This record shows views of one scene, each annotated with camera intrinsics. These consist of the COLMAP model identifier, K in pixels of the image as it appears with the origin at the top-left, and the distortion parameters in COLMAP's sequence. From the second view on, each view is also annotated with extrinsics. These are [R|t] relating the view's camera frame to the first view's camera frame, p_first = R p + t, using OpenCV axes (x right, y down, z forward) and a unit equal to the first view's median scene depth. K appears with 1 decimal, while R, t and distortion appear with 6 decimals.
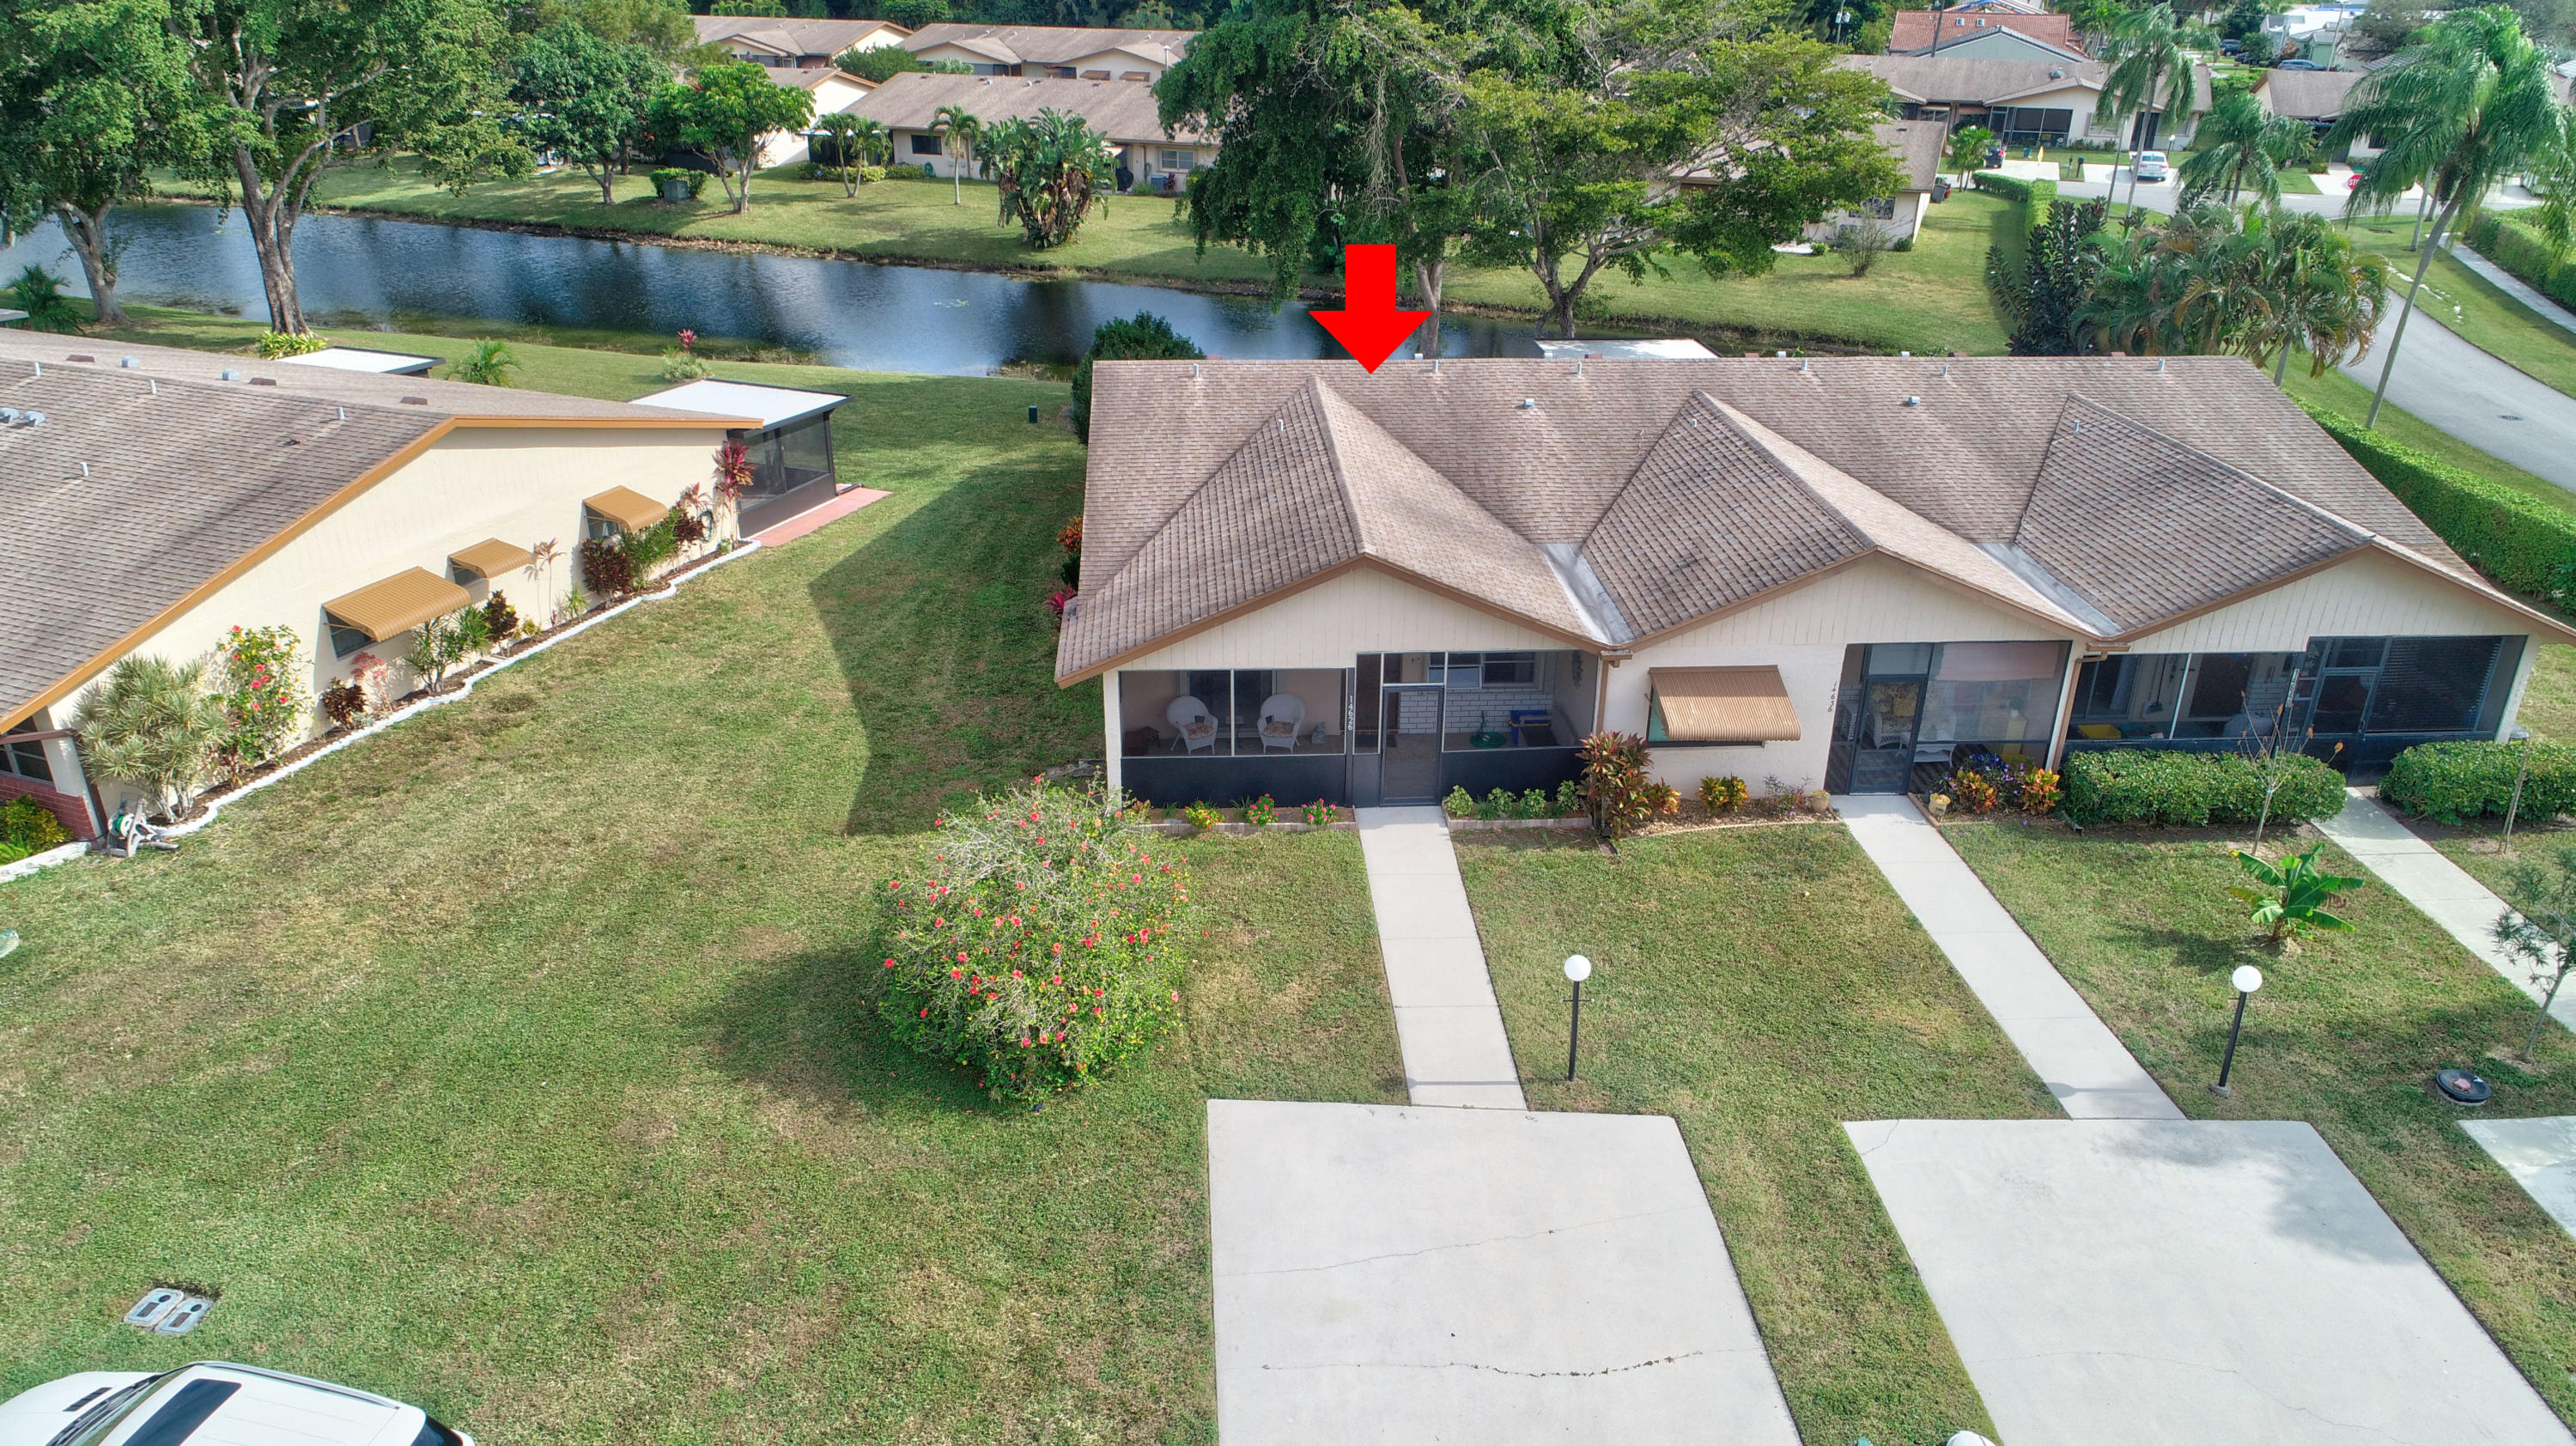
lens RADIAL K [[1737.3, 0, 1288.0], [0, 1737.3, 723.0], [0, 0, 1]] dist [-0.001028, 0.000727]
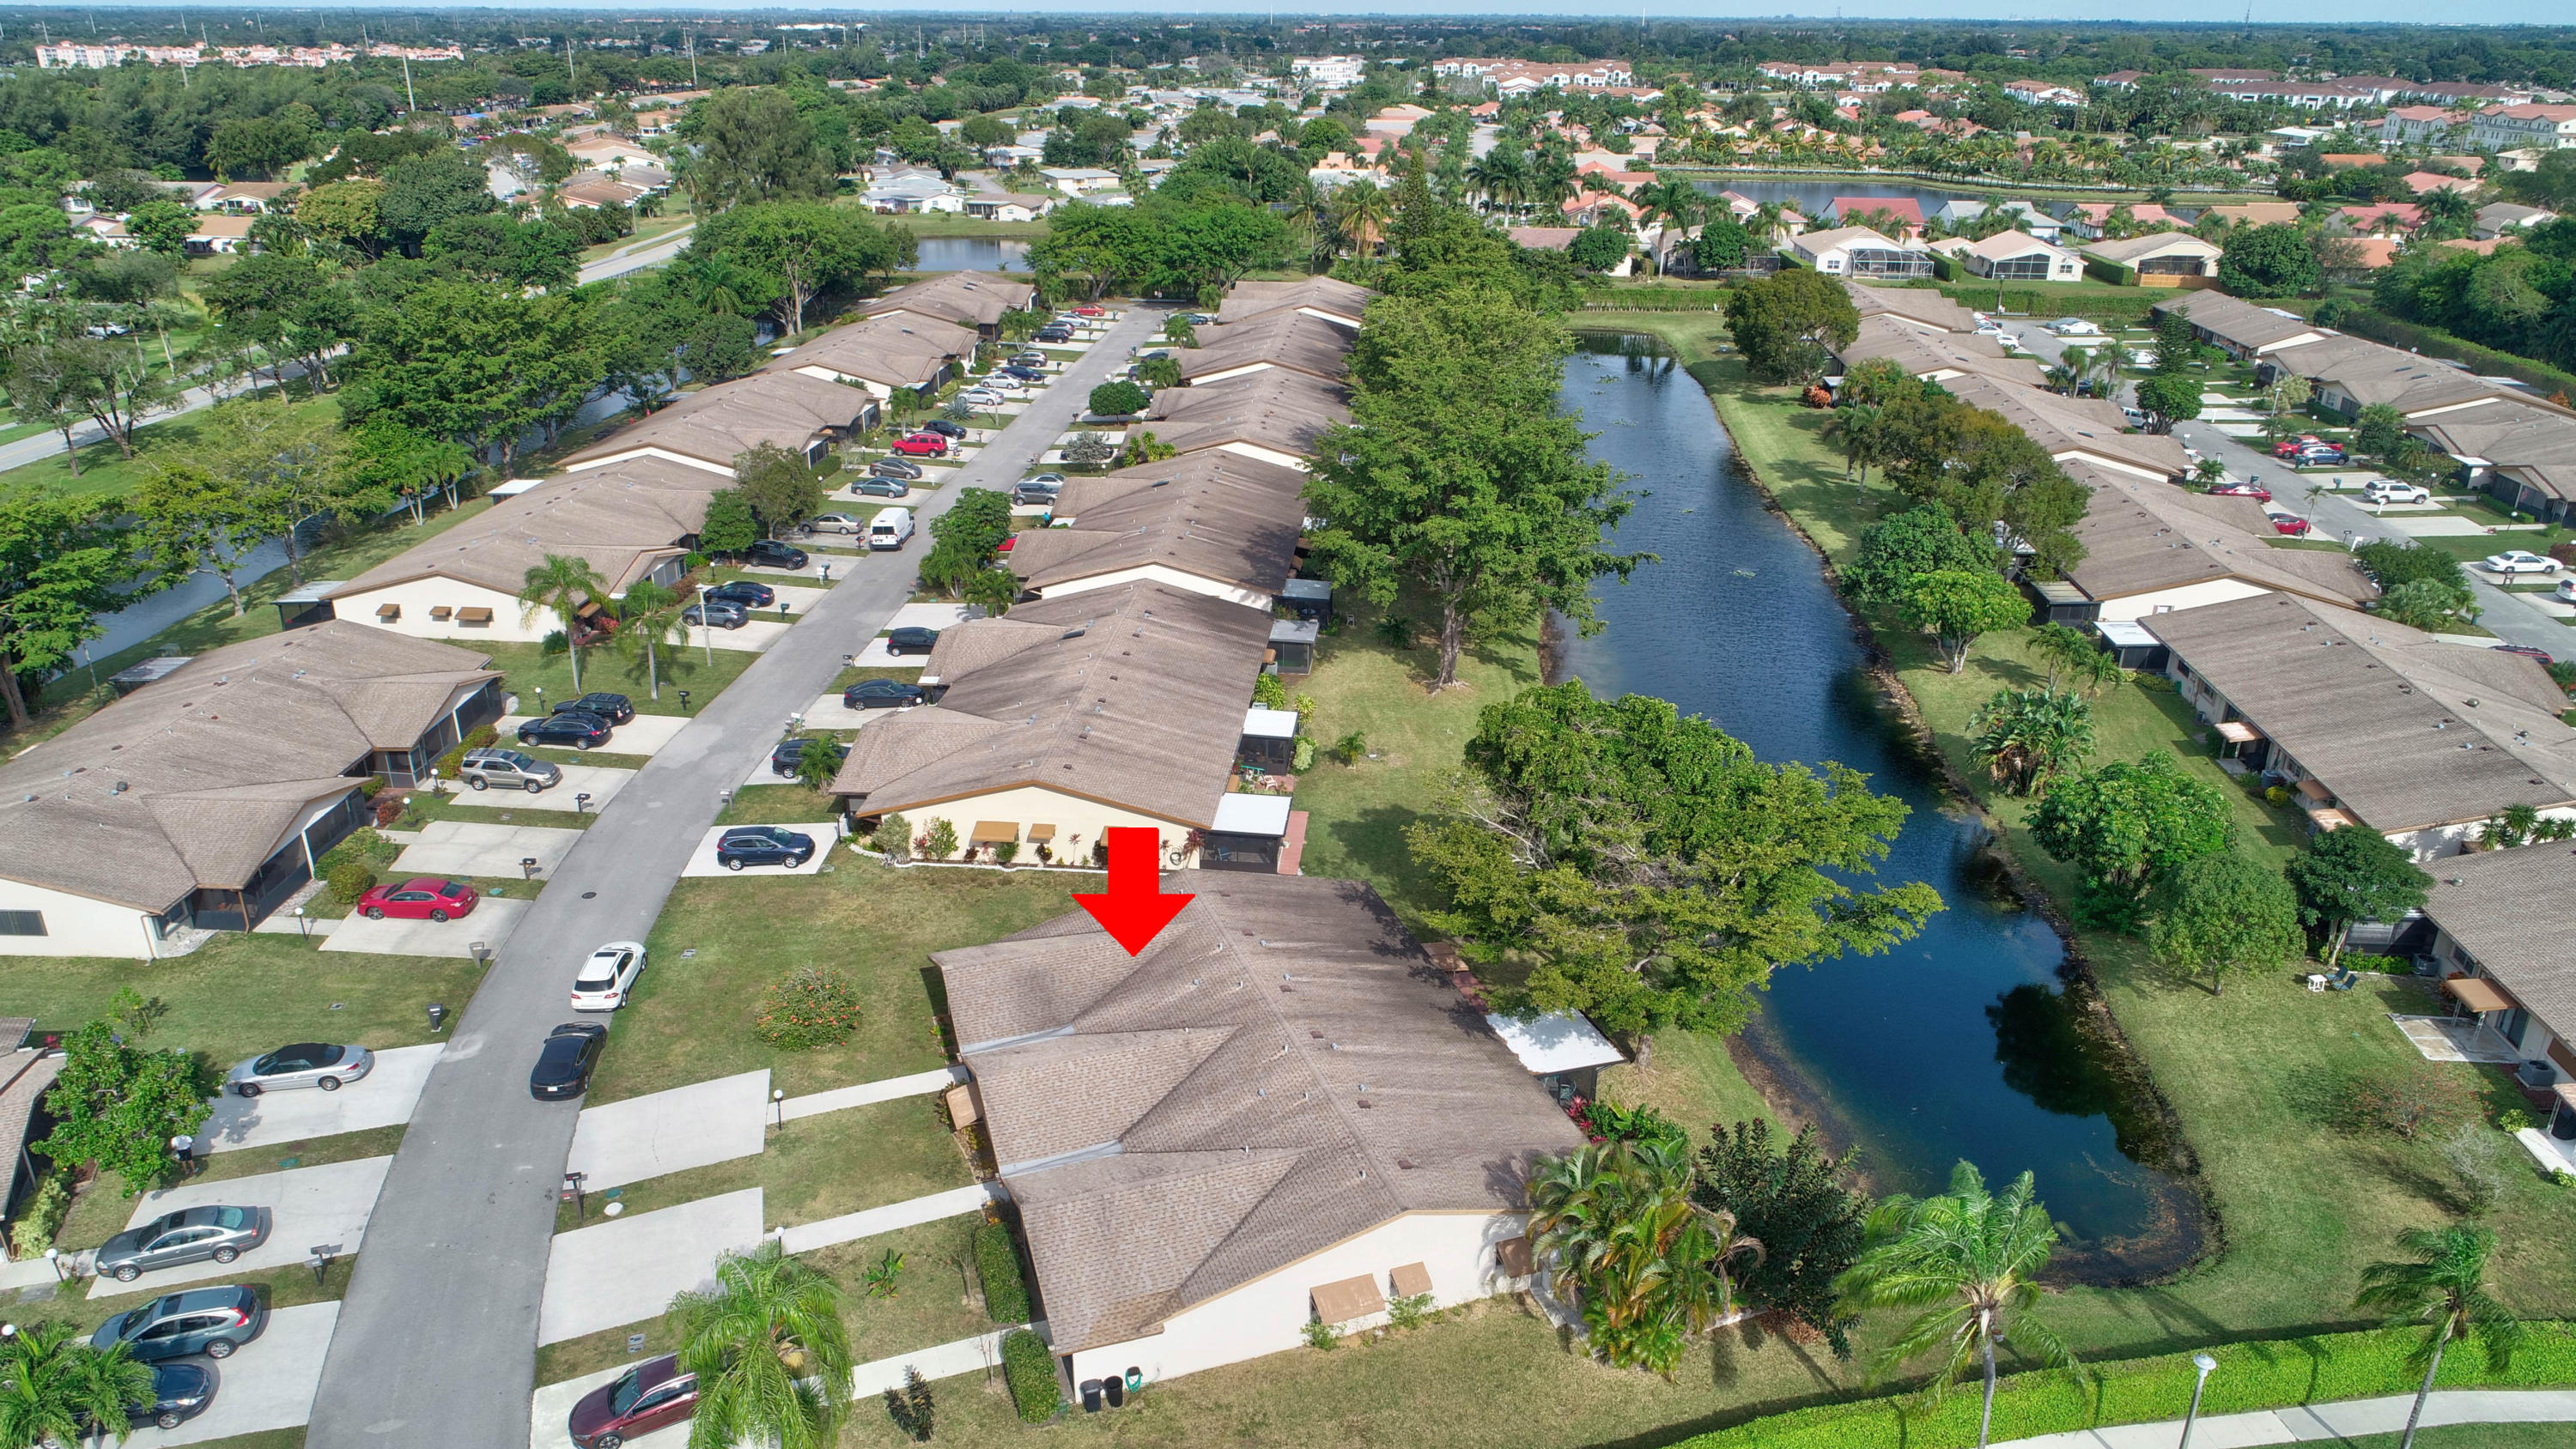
lens RADIAL K [[1737.1, 0, 1288.0], [0, 1737.1, 724.5], [0, 0, 1]] dist [-0.001028, 0.000727]
pose [[0.275665, 0.360706, -0.891011, 2.162860], [-0.403312, 0.884793, 0.233410, -1.126890], [0.872553, 0.295012, 0.389384, 0.289187]]
